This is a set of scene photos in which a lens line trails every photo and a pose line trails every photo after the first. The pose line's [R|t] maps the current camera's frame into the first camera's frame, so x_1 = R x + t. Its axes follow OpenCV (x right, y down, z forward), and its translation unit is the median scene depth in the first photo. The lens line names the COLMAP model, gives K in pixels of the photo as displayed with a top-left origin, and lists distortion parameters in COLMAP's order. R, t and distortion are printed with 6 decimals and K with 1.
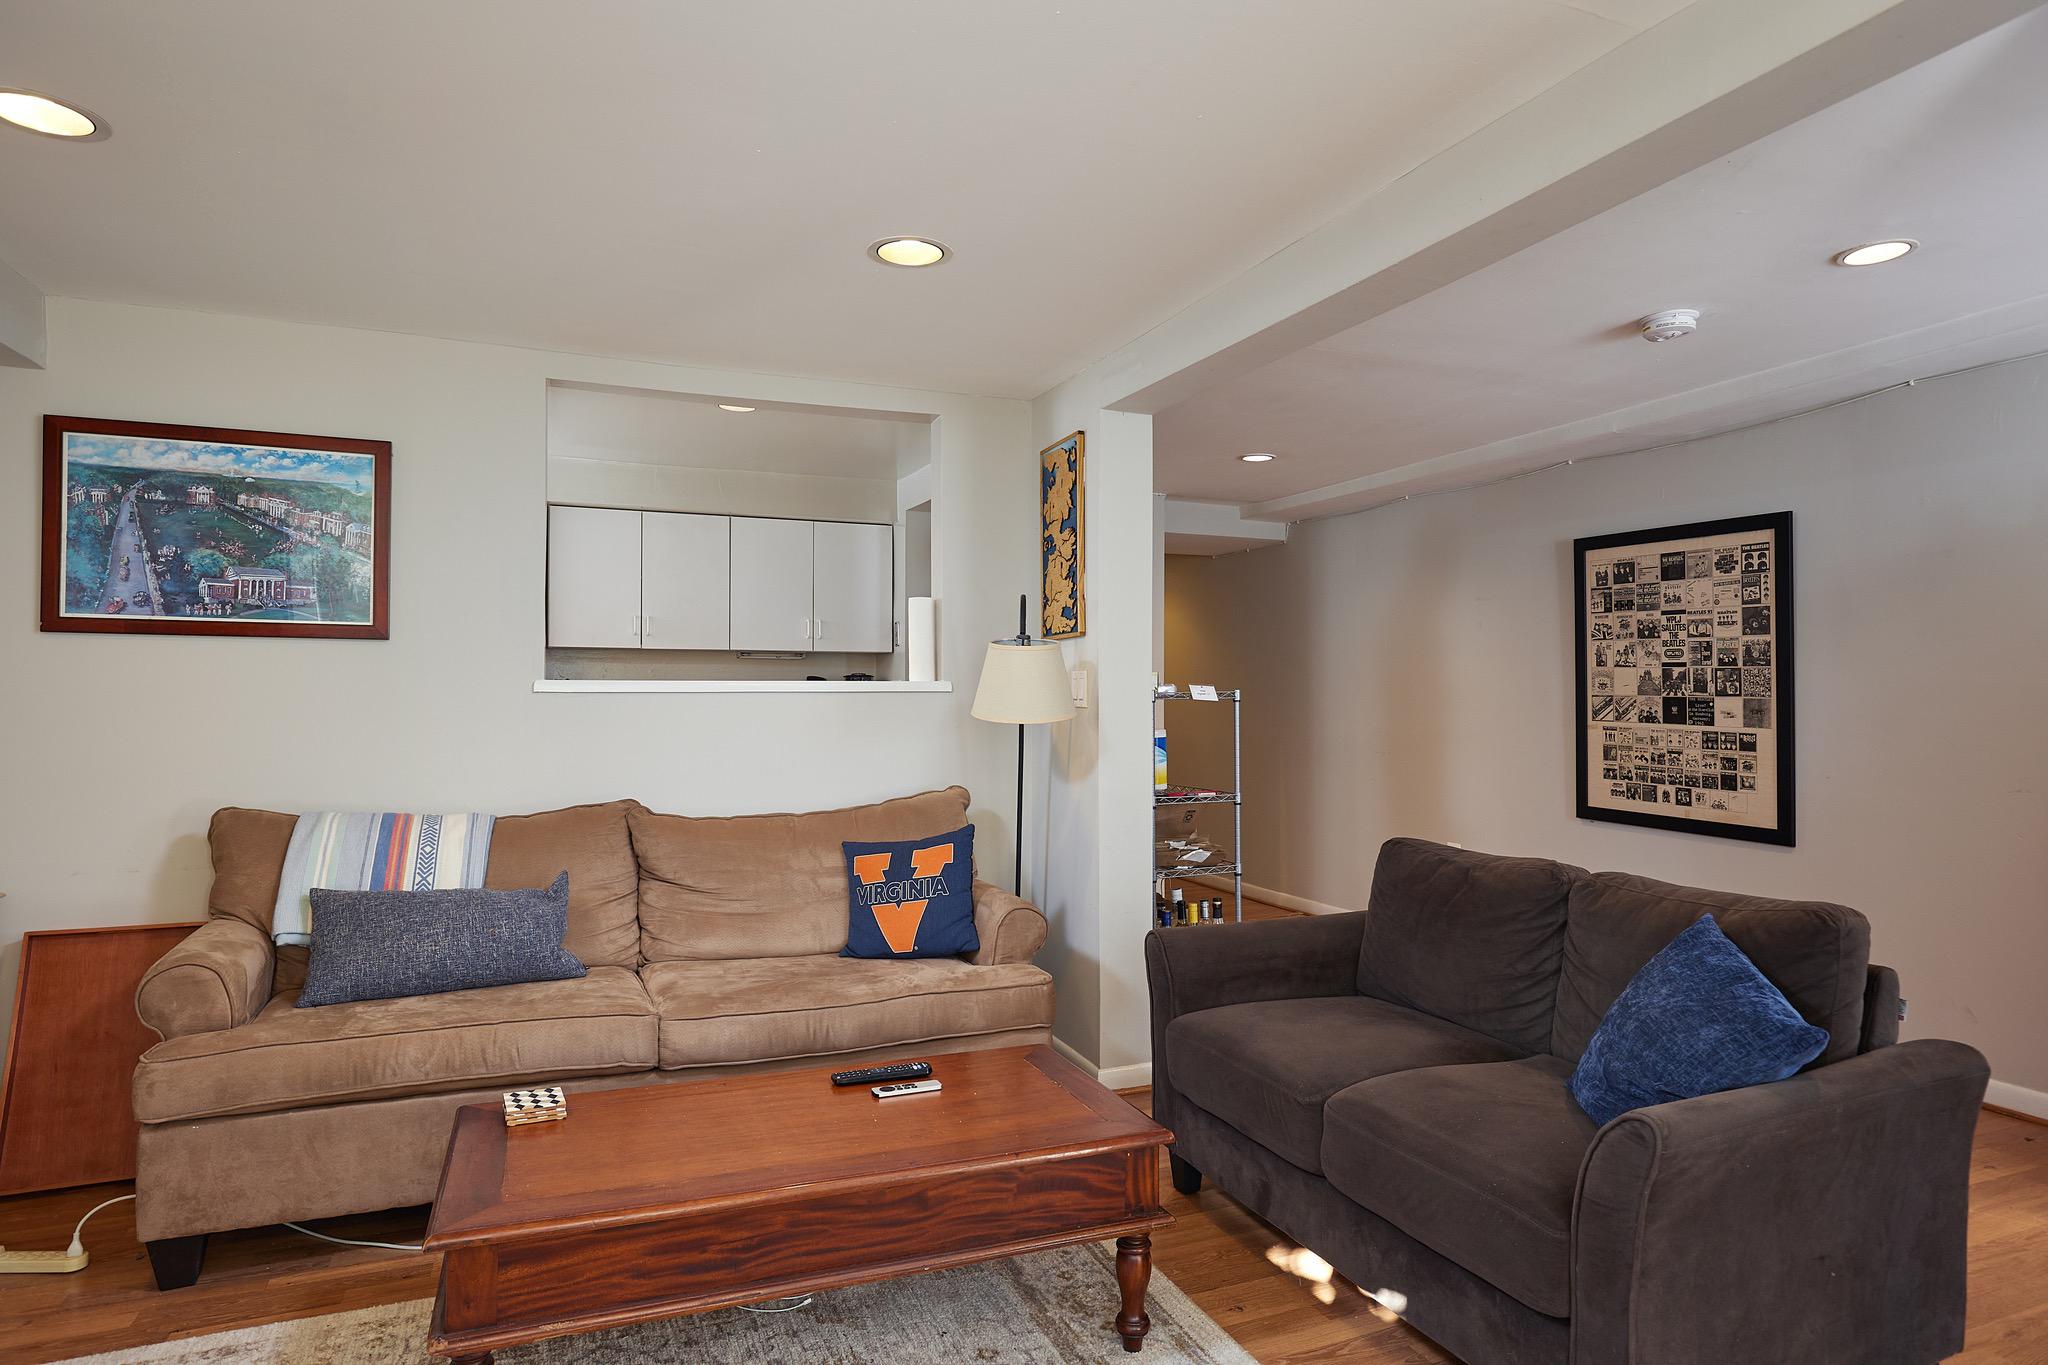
lens RADIAL K [[1177.6, 0, 1024.0], [0, 1177.6, 682.5], [0, 0, 1]] dist [-0.001319, 0.000655]
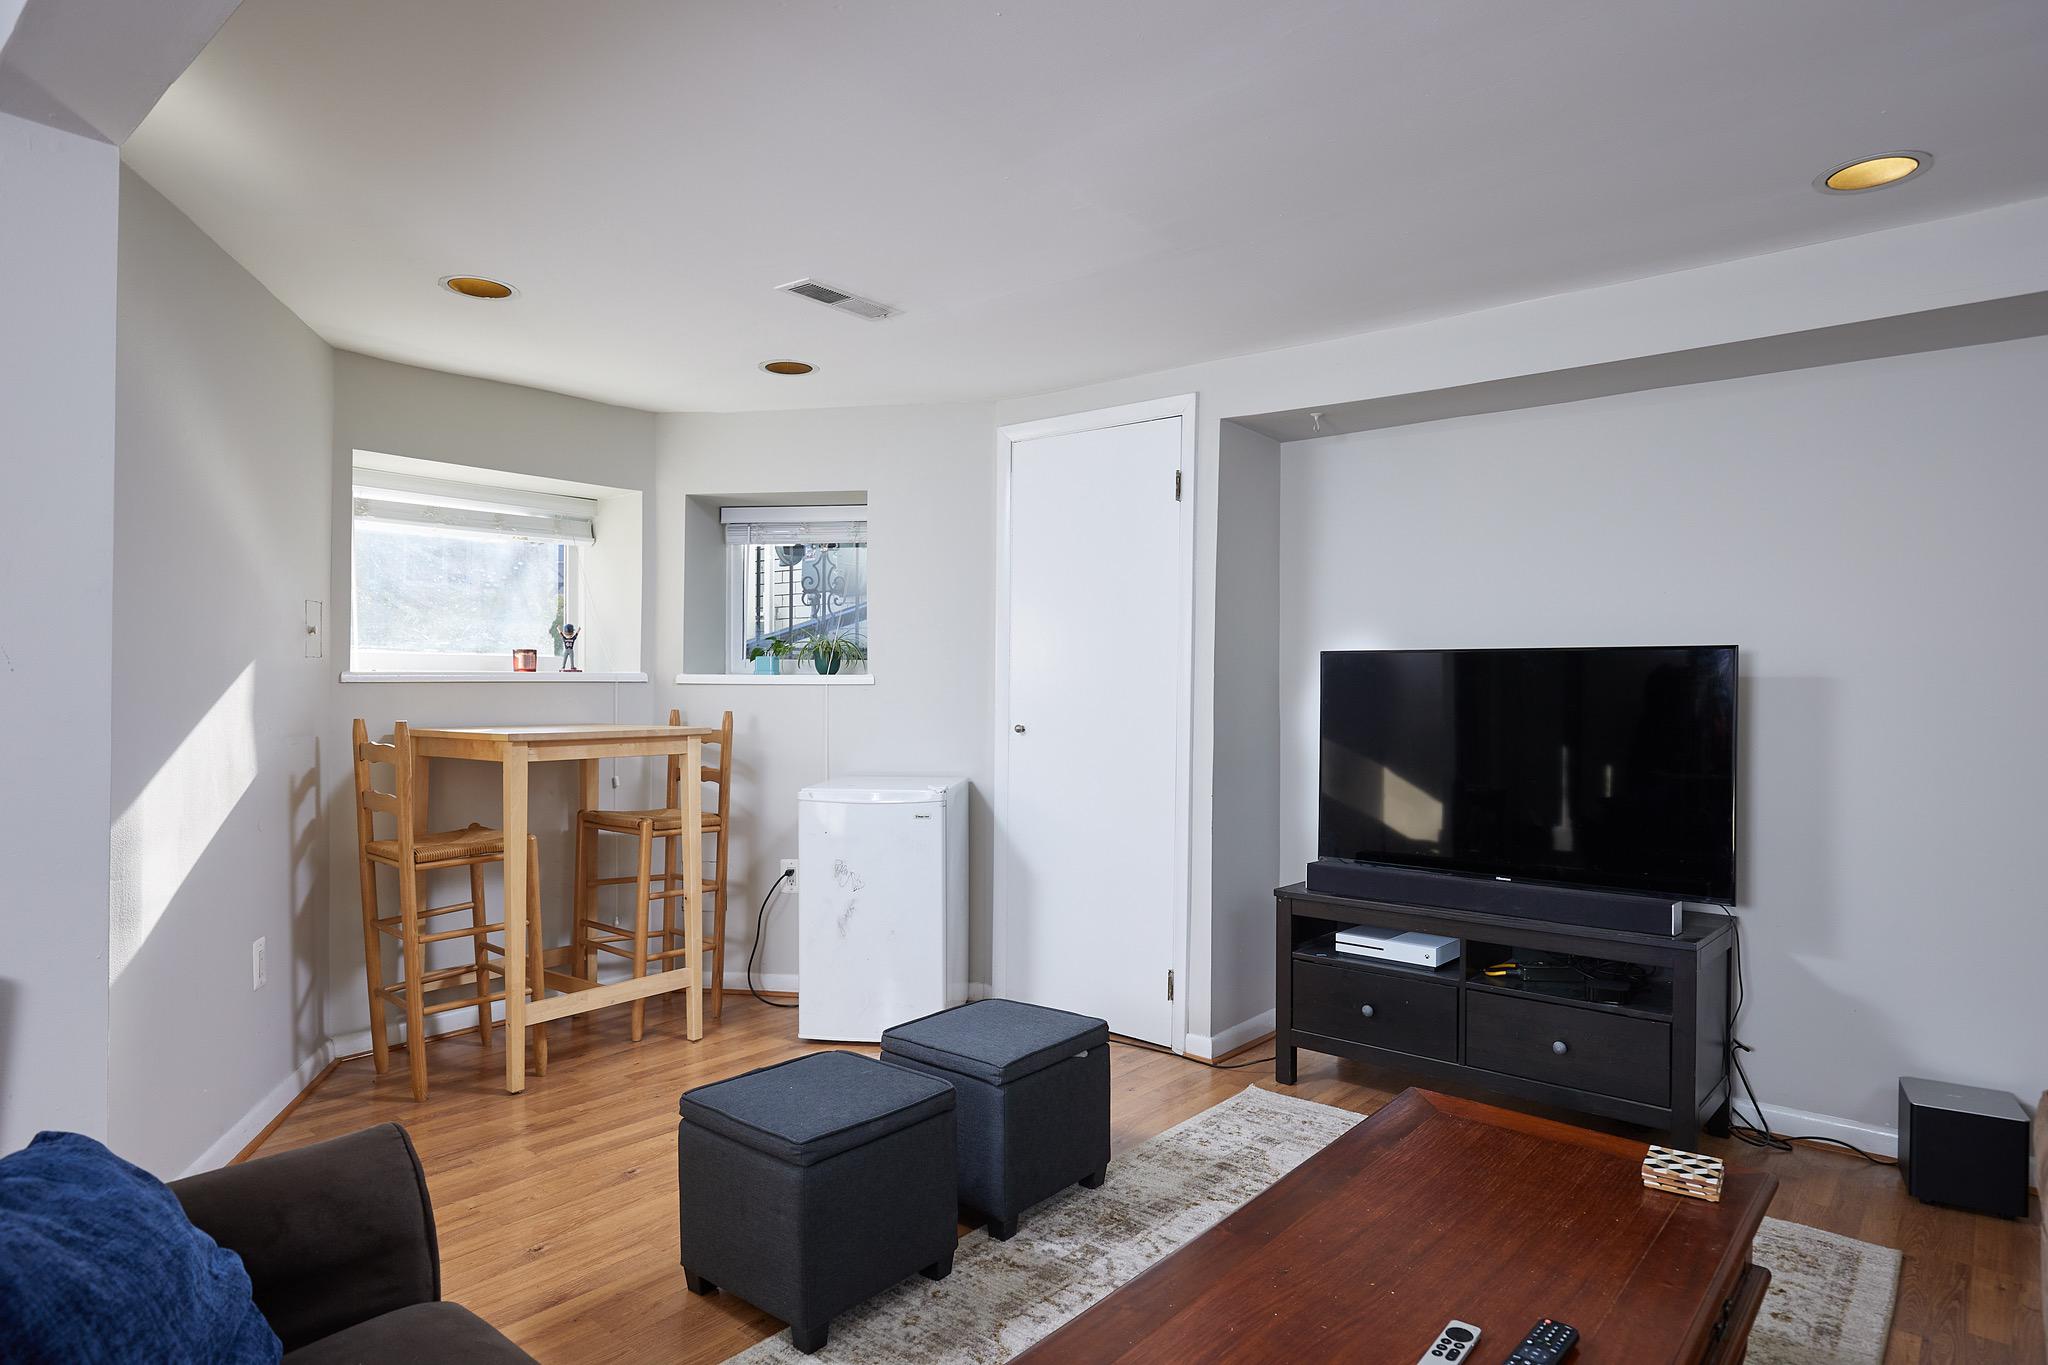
lens RADIAL K [[1177.6, 0, 1024.0], [0, 1177.6, 682.5], [0, 0, 1]] dist [-0.001319, 0.000655]
pose [[-0.881099, 0.000235, -0.472932, 0.274994], [0.003121, 0.999981, -0.005317, 0.008123], [0.472922, -0.006161, -0.881083, 1.052436]]
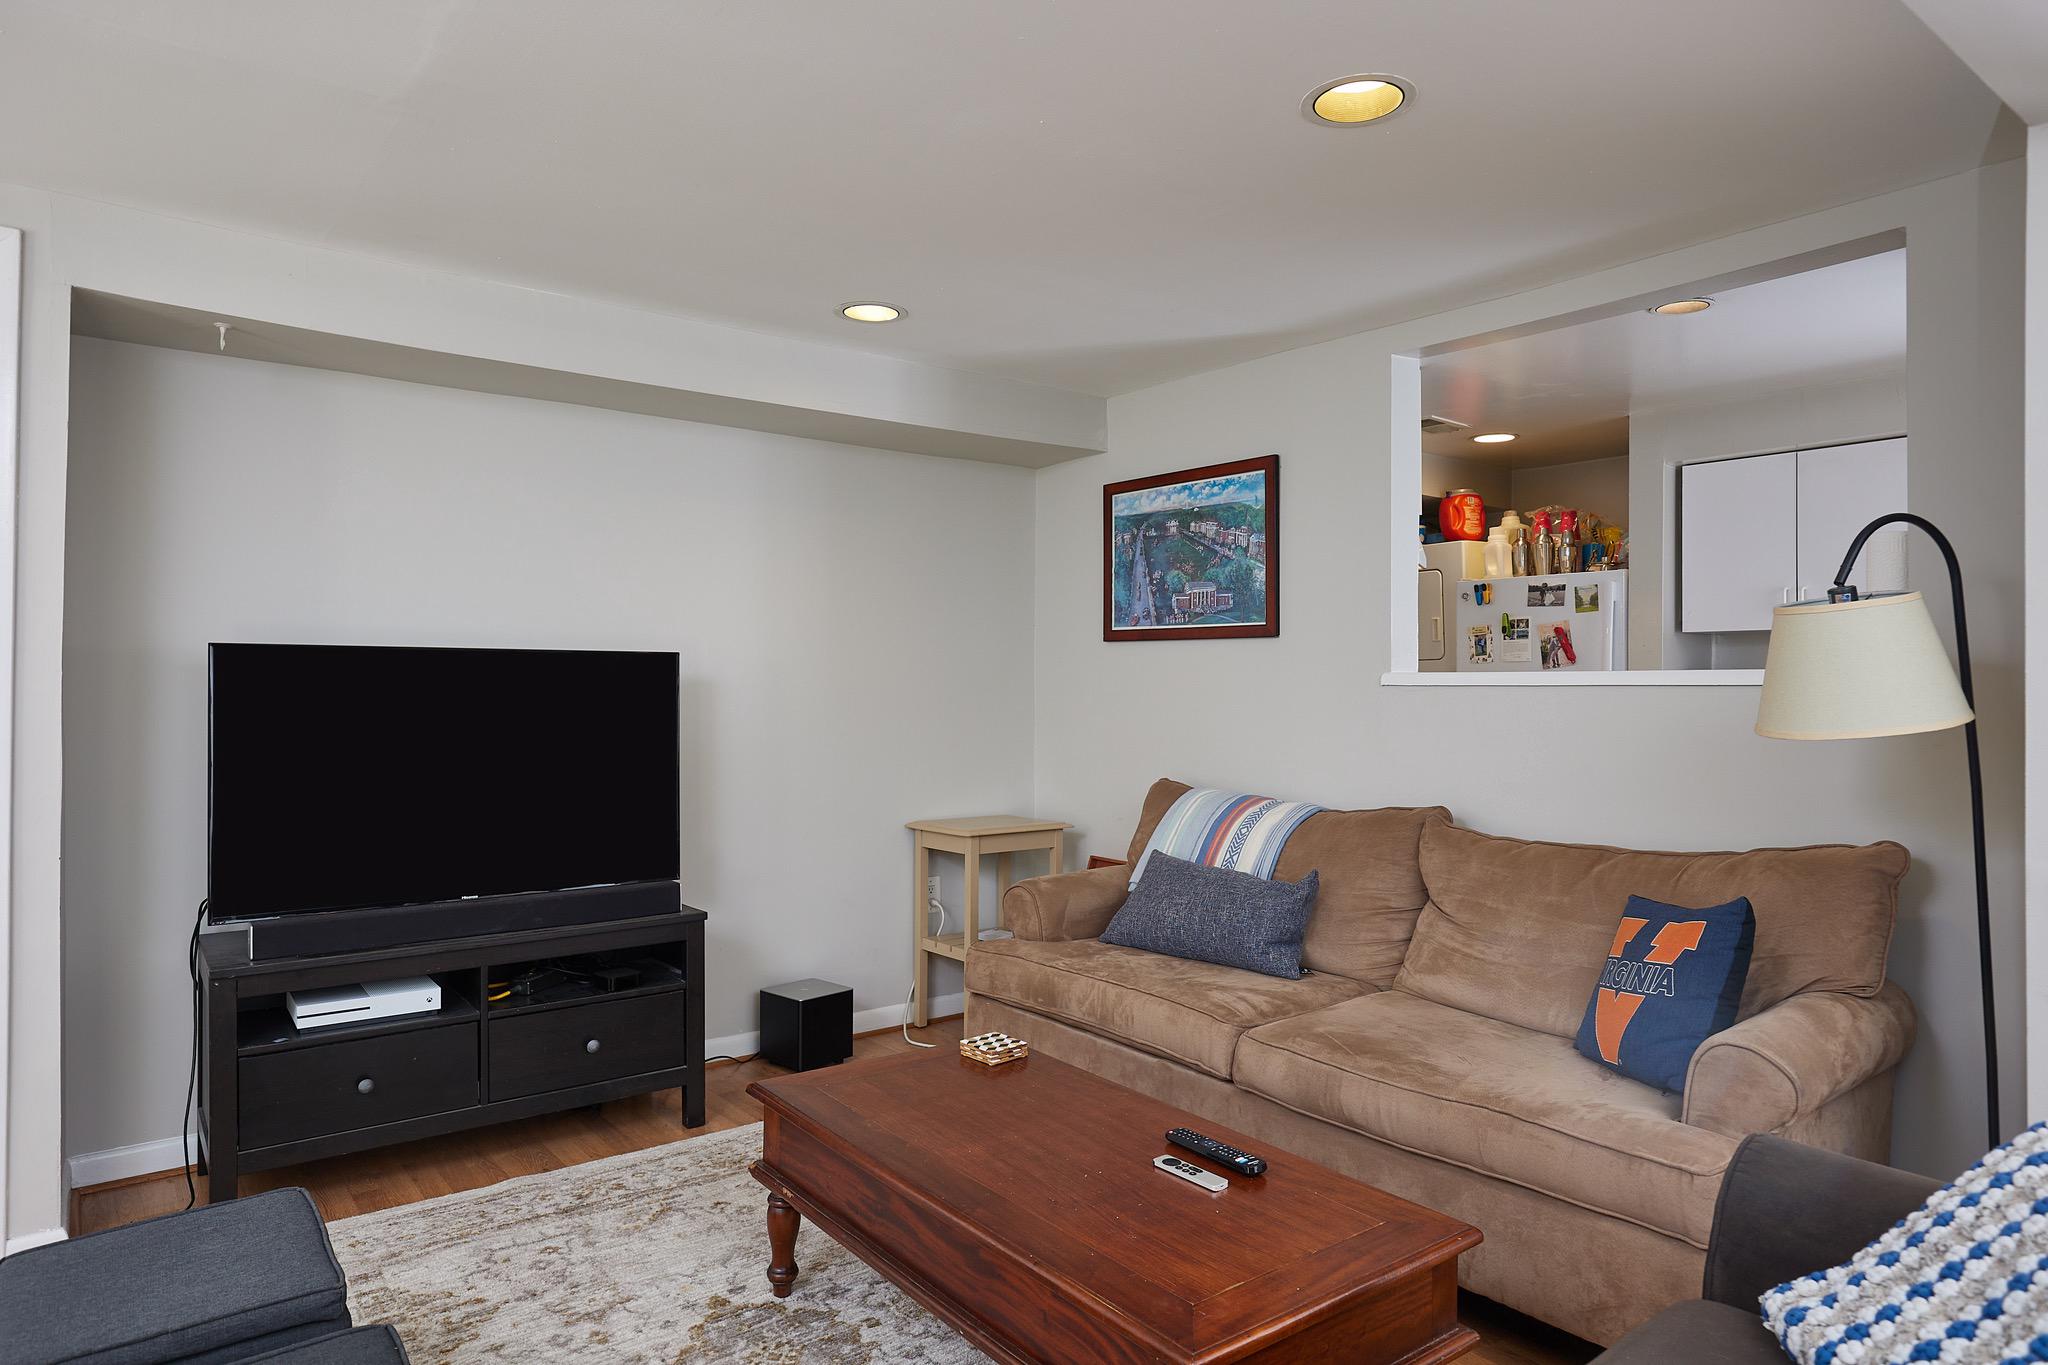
lens RADIAL K [[1221.9, 0, 1024.0], [0, 1221.9, 682.5], [0, 0, 1]] dist [0.002764, -0.001067]
pose [[0.281544, -0.001385, -0.959547, 0.502222], [0.006103, 0.999981, 0.000347, 0.003928], [0.959529, -0.005953, 0.281547, 0.482963]]
